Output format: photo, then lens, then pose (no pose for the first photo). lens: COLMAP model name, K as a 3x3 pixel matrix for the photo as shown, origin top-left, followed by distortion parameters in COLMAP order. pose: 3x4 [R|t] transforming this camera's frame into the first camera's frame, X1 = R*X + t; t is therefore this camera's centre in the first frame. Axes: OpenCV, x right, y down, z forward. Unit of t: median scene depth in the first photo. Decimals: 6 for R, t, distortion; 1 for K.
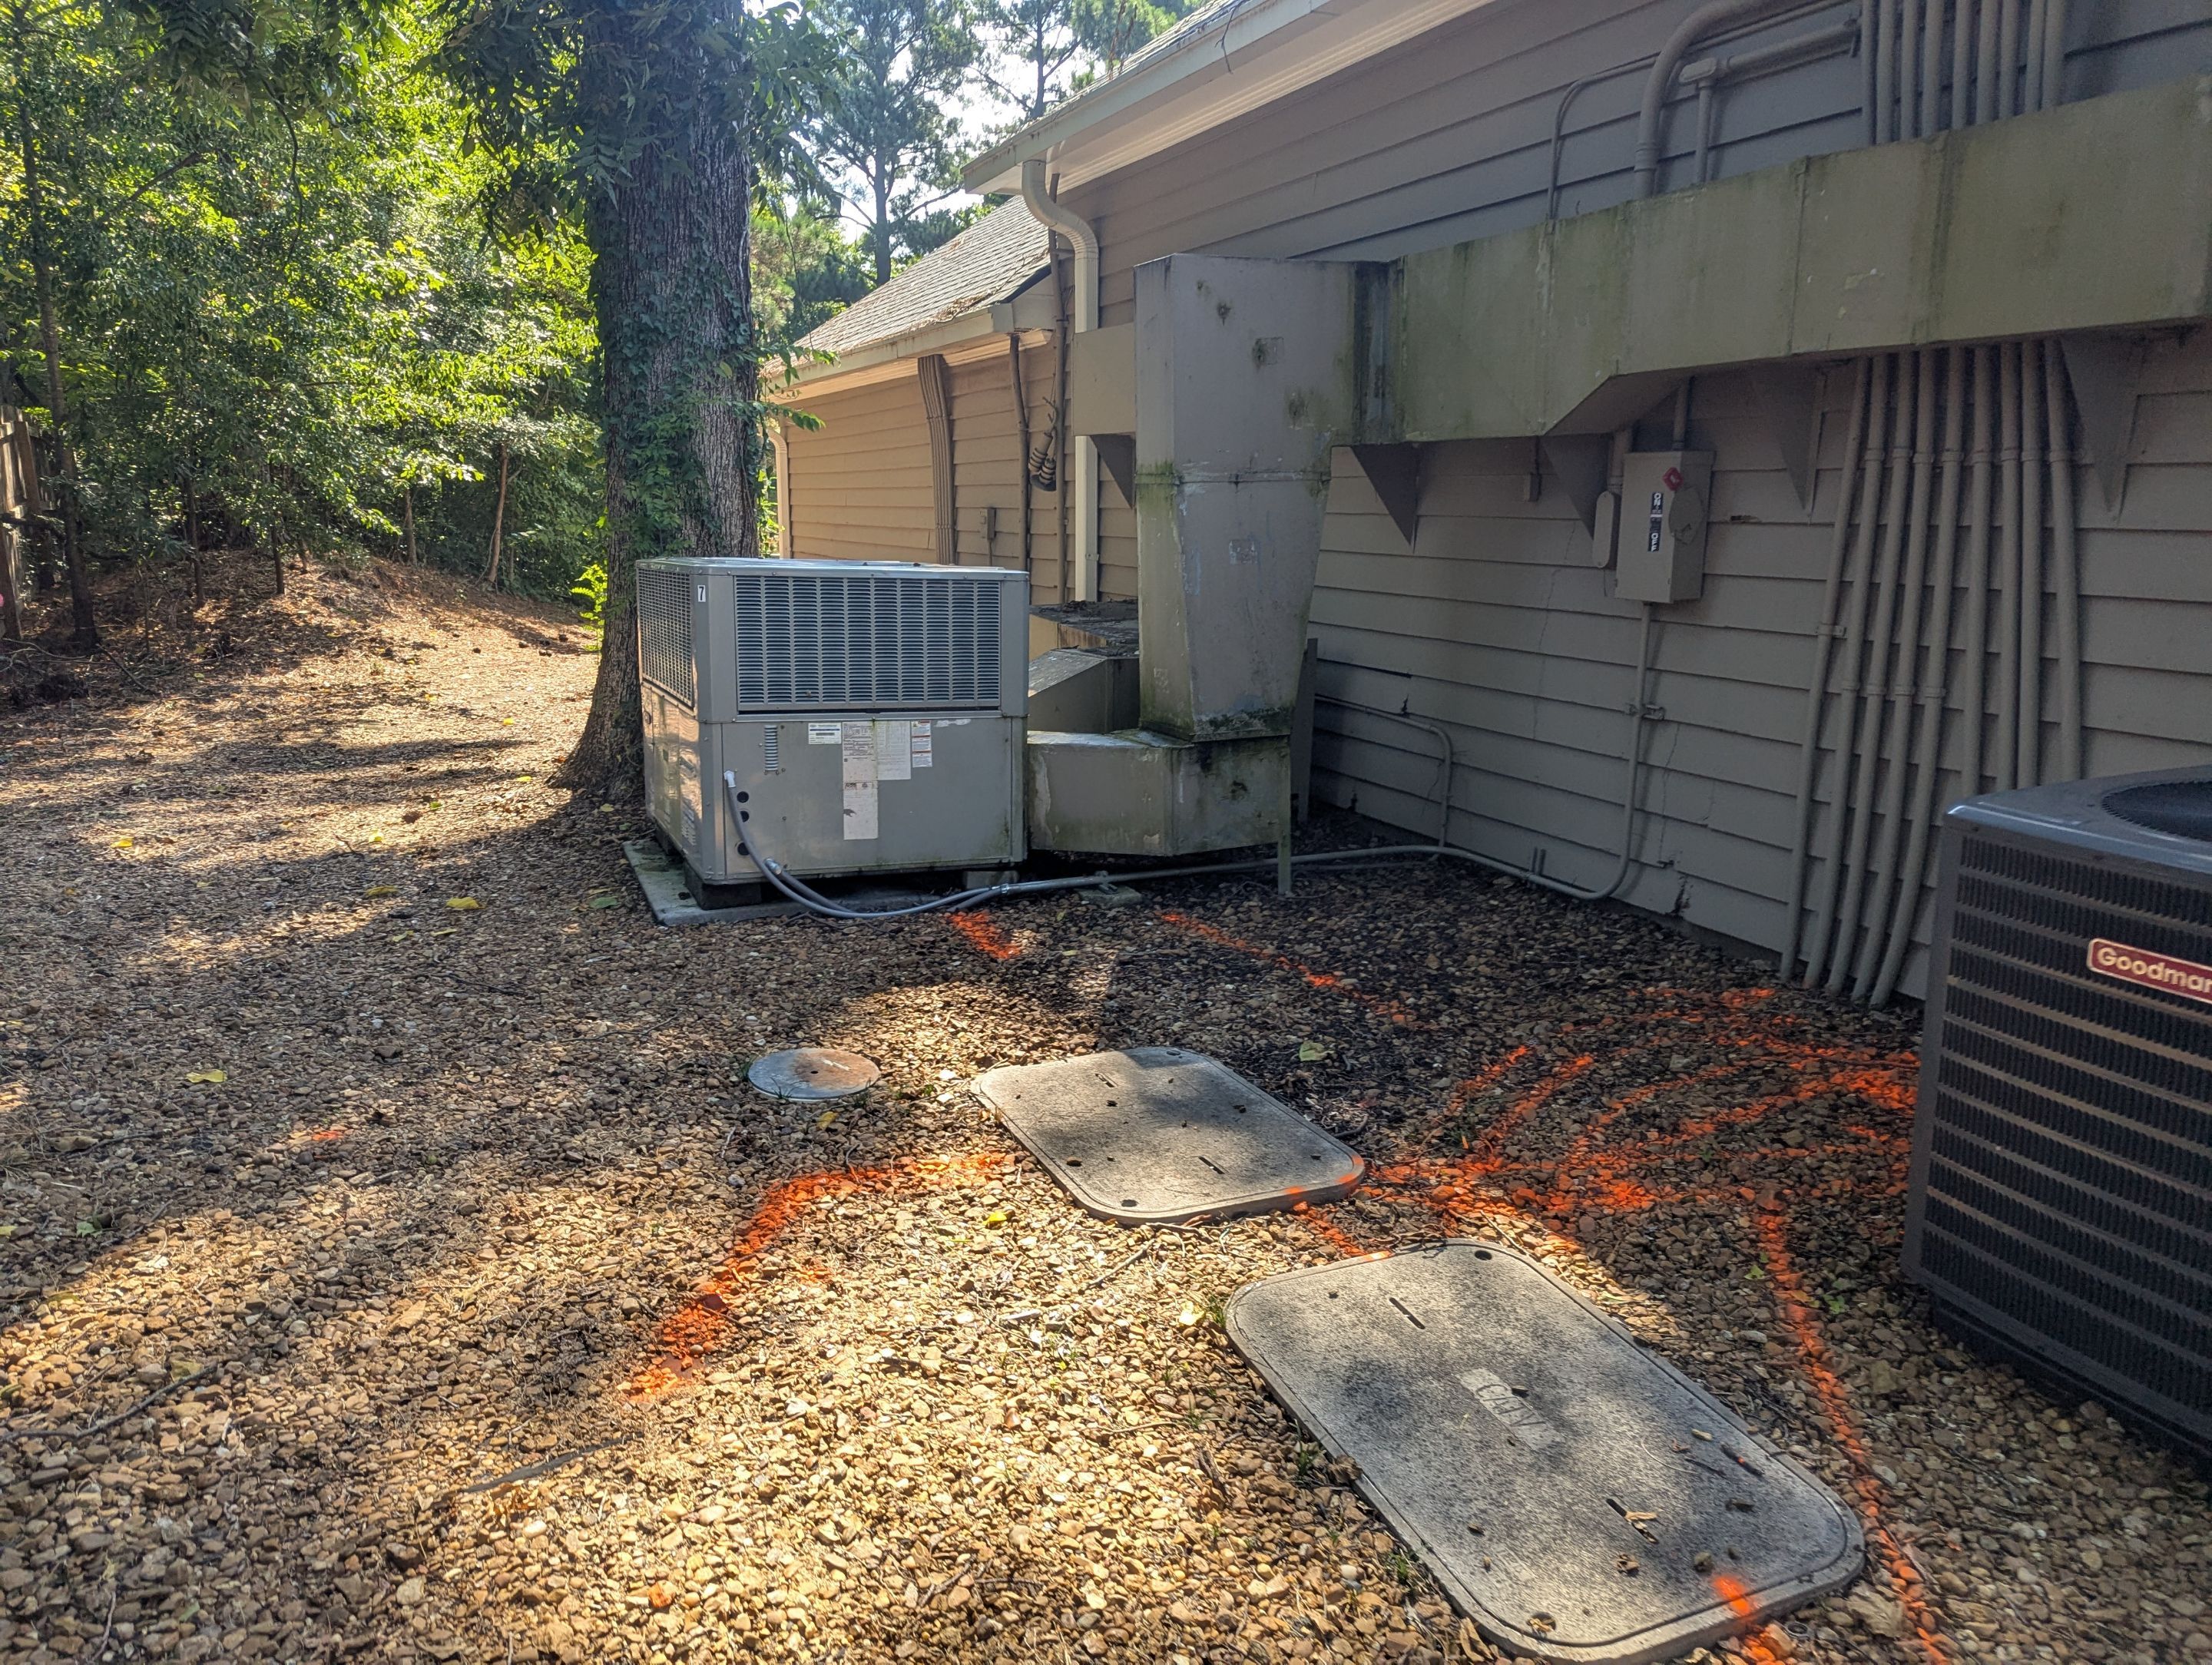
lens RADIAL K [[1585.4, 0, 1087.4], [0, 1585.4, 825.2], [0, 0, 1]] dist [0.066189, -0.074795]
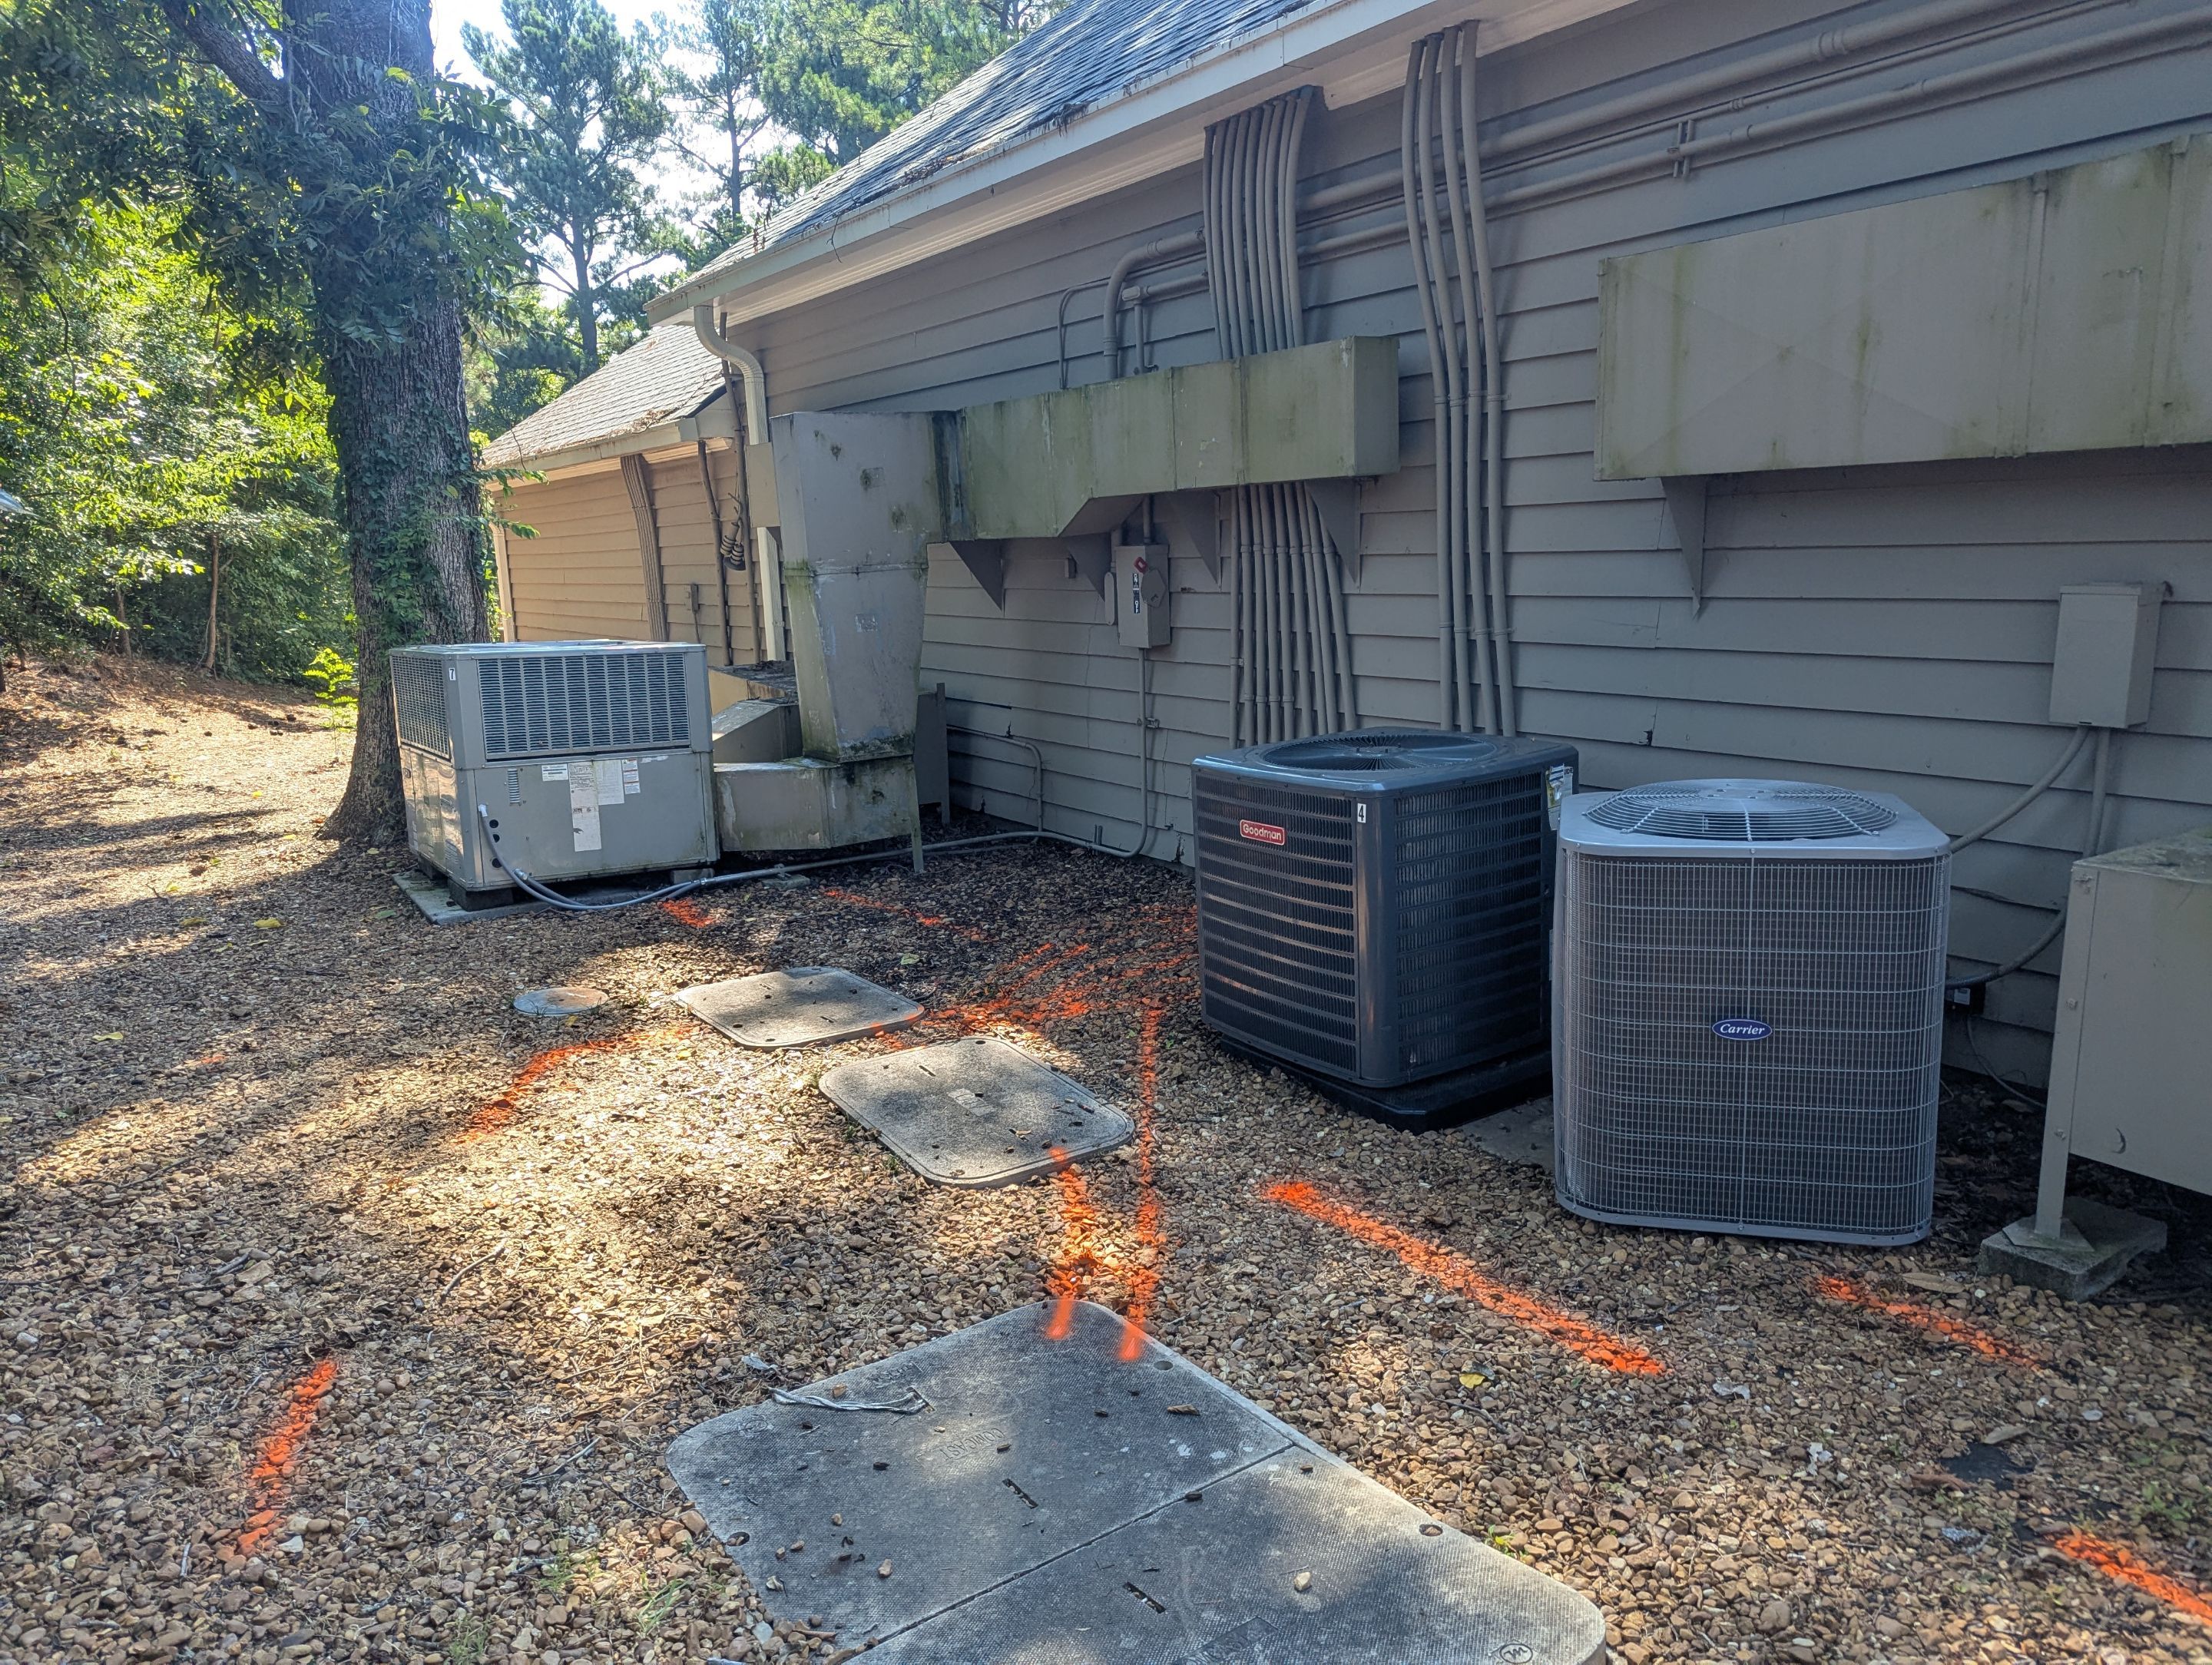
lens RADIAL K [[1646.1, 0, 1106.0], [0, 1646.1, 832.5], [0, 0, 1]] dist [0.108115, -0.106666]
pose [[0.986232, -0.068736, 0.150402, 0.078391], [0.072859, 0.997098, -0.022072, 0.056952], [-0.148449, 0.032727, 0.988378, -0.452586]]
